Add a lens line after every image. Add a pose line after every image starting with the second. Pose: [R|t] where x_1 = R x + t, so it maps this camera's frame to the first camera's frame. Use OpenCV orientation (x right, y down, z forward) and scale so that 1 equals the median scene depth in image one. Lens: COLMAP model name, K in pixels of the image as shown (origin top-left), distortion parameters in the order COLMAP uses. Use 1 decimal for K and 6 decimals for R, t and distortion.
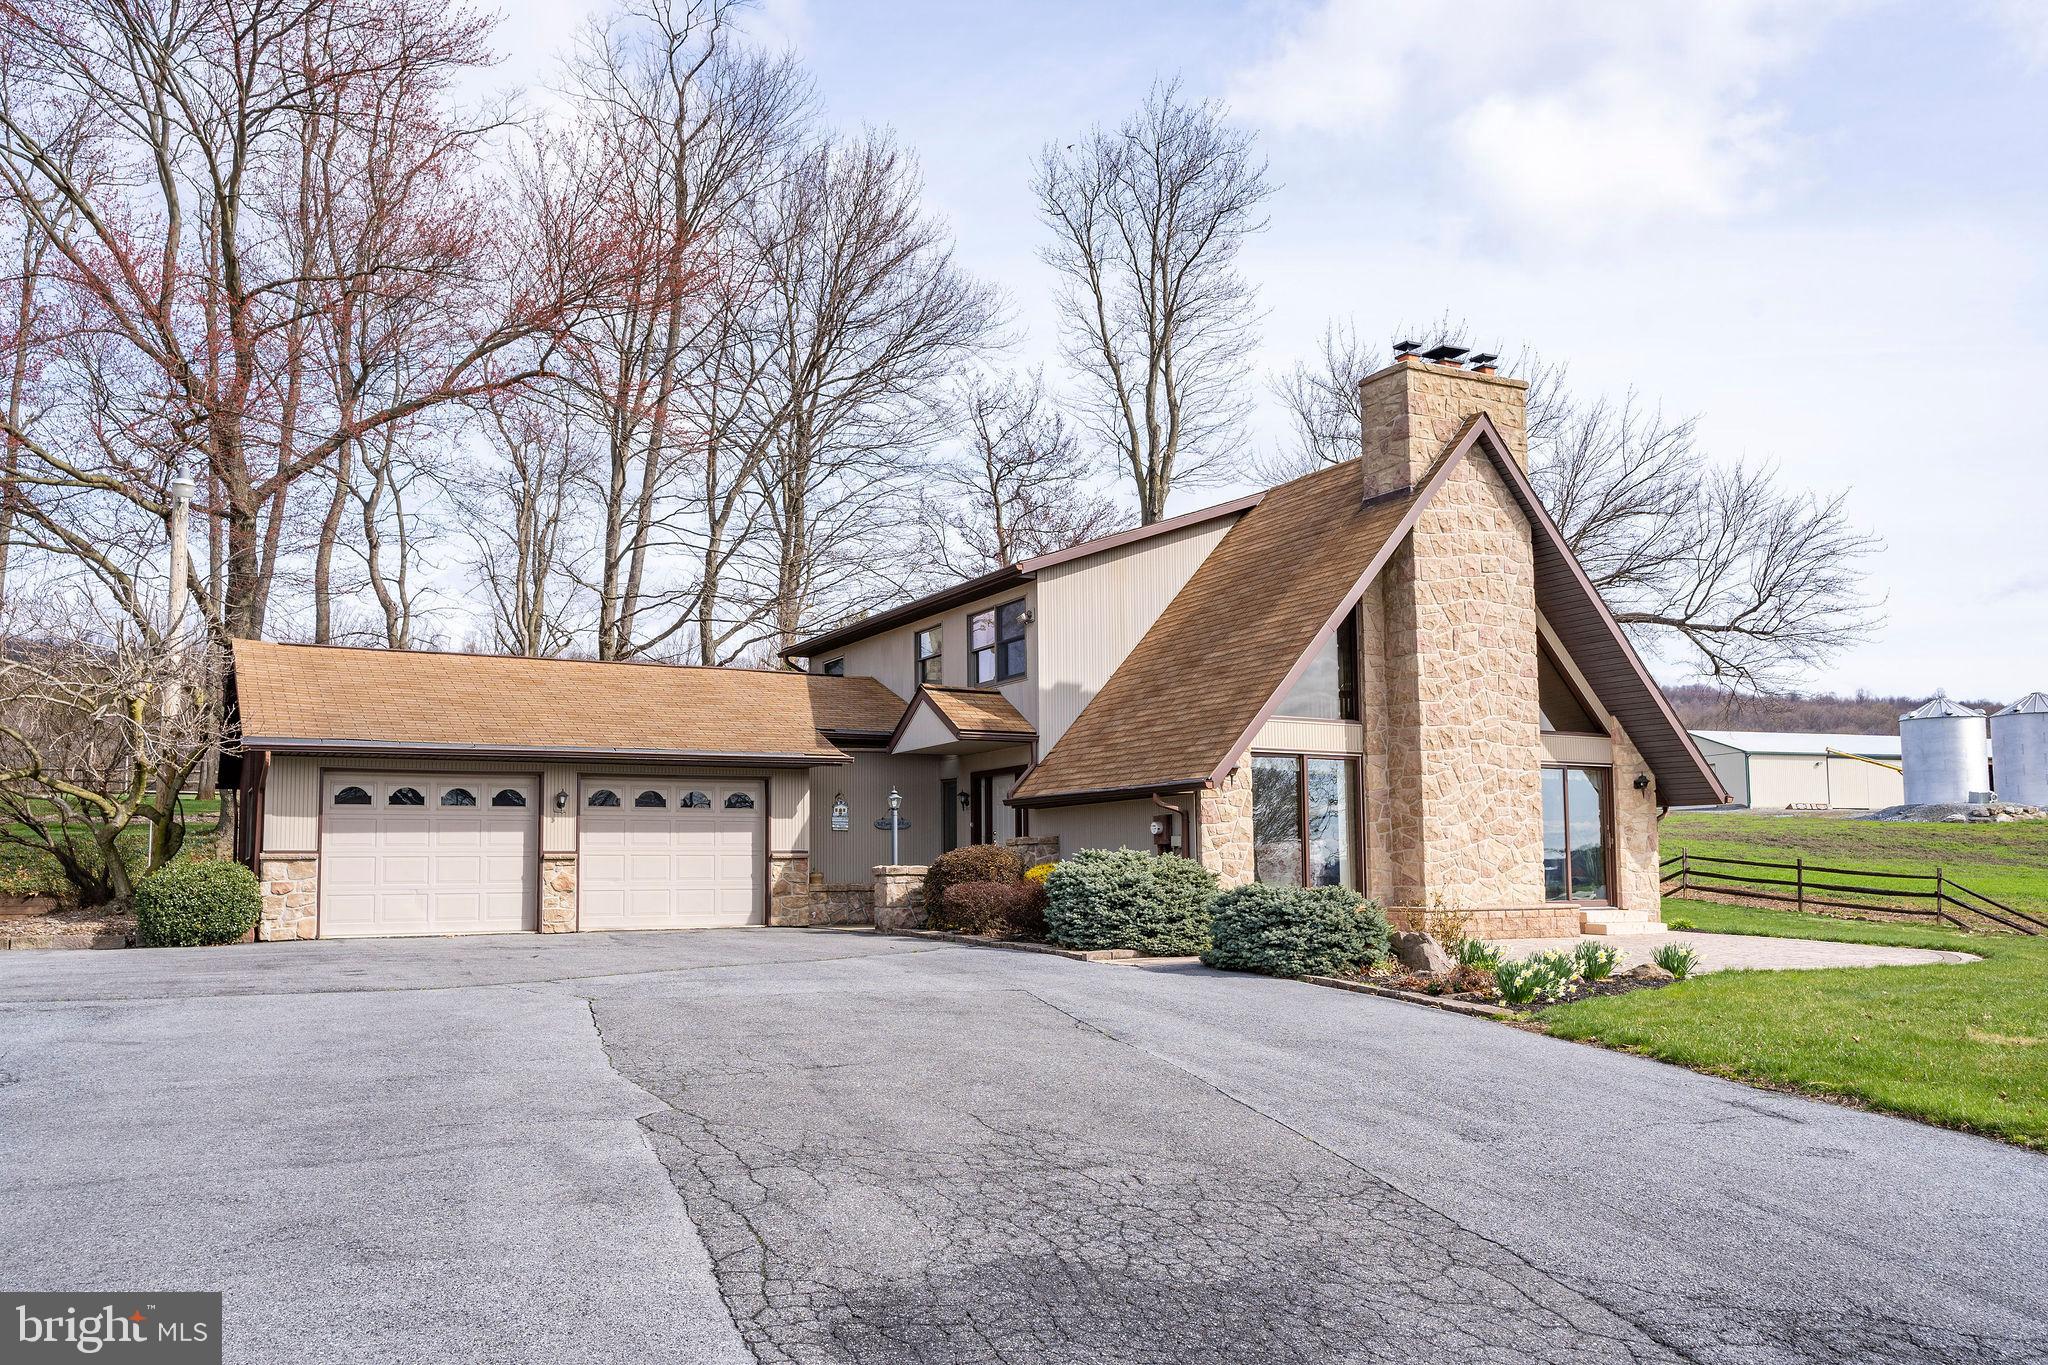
lens RADIAL K [[1561.8, 0, 1027.5], [0, 1561.8, 757.0], [0, 0, 1]] dist [0.000360, 0.096237]
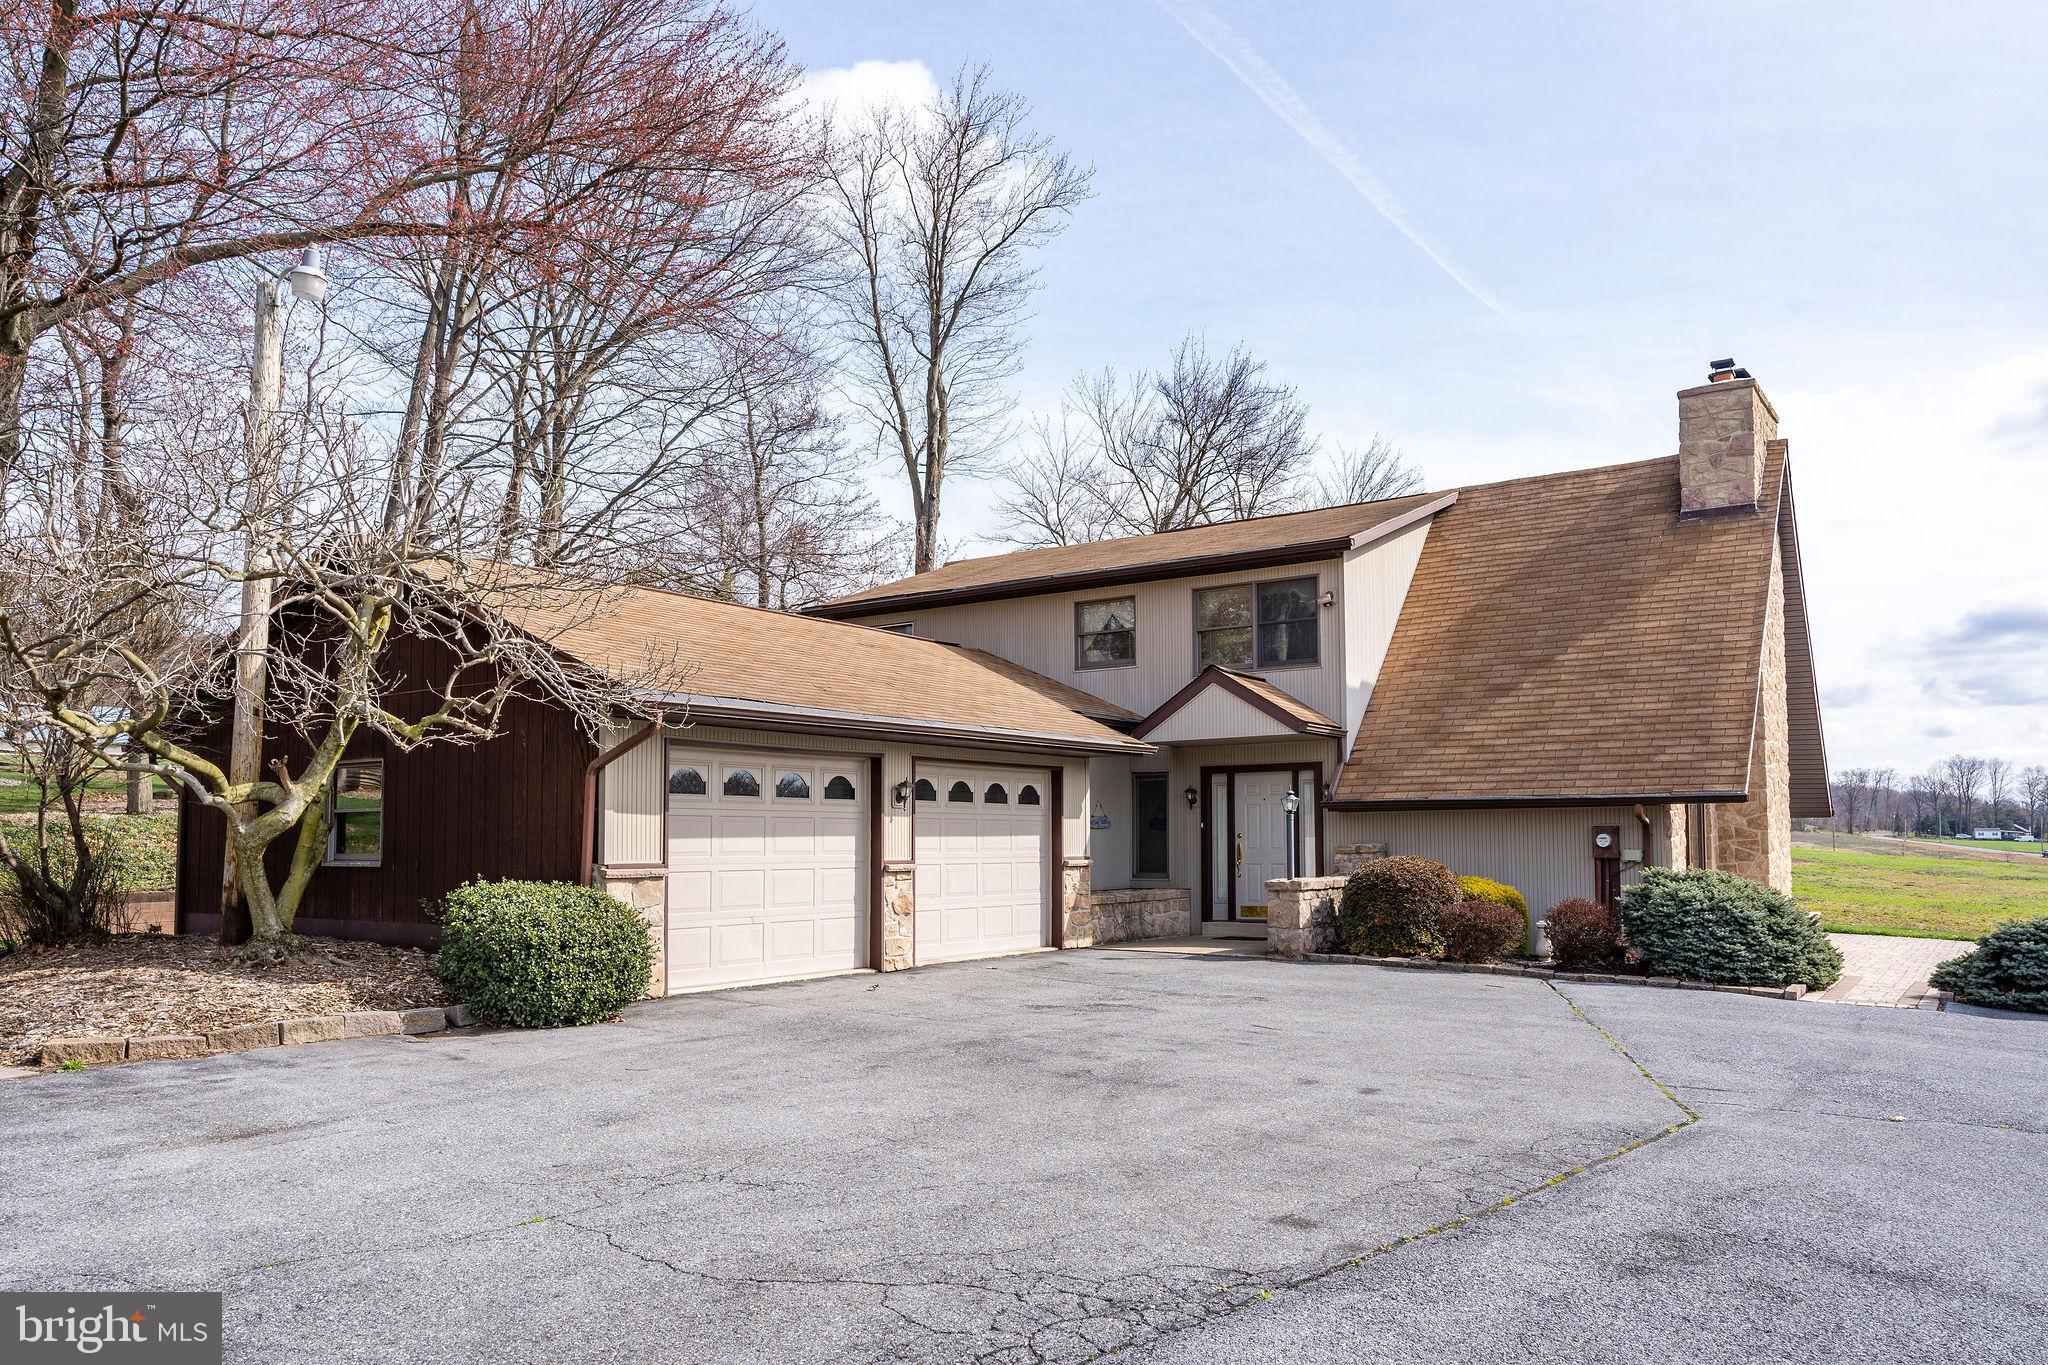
lens RADIAL K [[1383.5, 0, 1024.8], [0, 1383.5, 763.7], [0, 0, 1]] dist [-0.000619, -0.000277]
pose [[0.894523, 0.030606, 0.445973, -0.546532], [-0.038812, 0.999204, 0.009274, 0.005220], [-0.445334, -0.025605, 0.894998, 0.386277]]
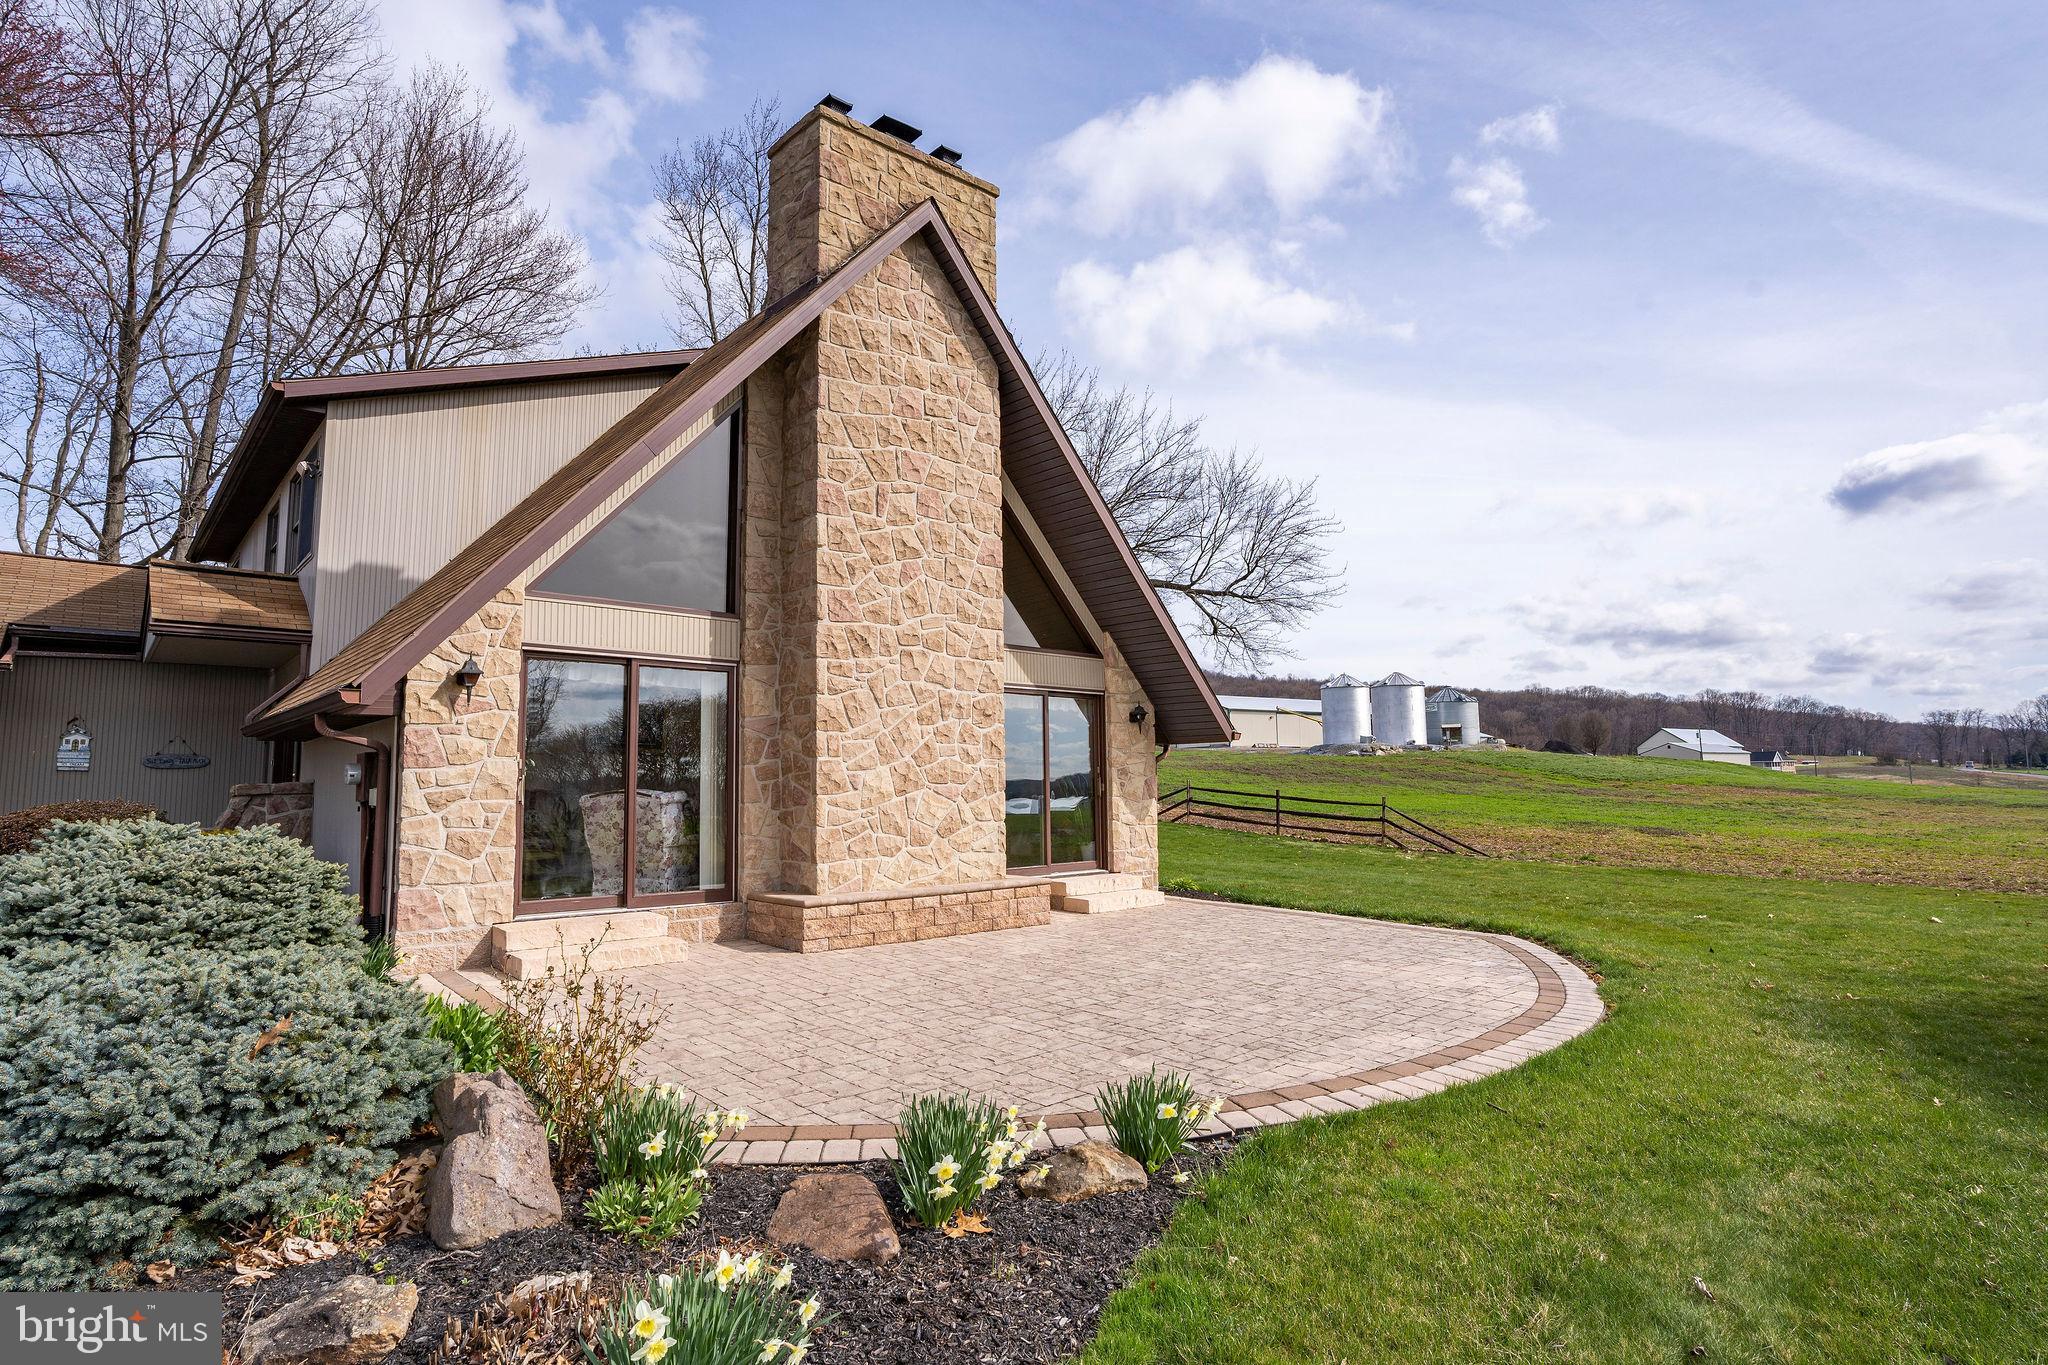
lens RADIAL K [[1028.8, 0, 1024.0], [0, 1028.8, 682.5], [0, 0, 1]] dist [-0.041479, 0.000283]
pose [[0.972174, 0.019194, 0.233474, 0.221240], [-0.012601, 0.999479, -0.029698, 0.017115], [-0.233922, 0.025930, 0.971910, 0.521775]]
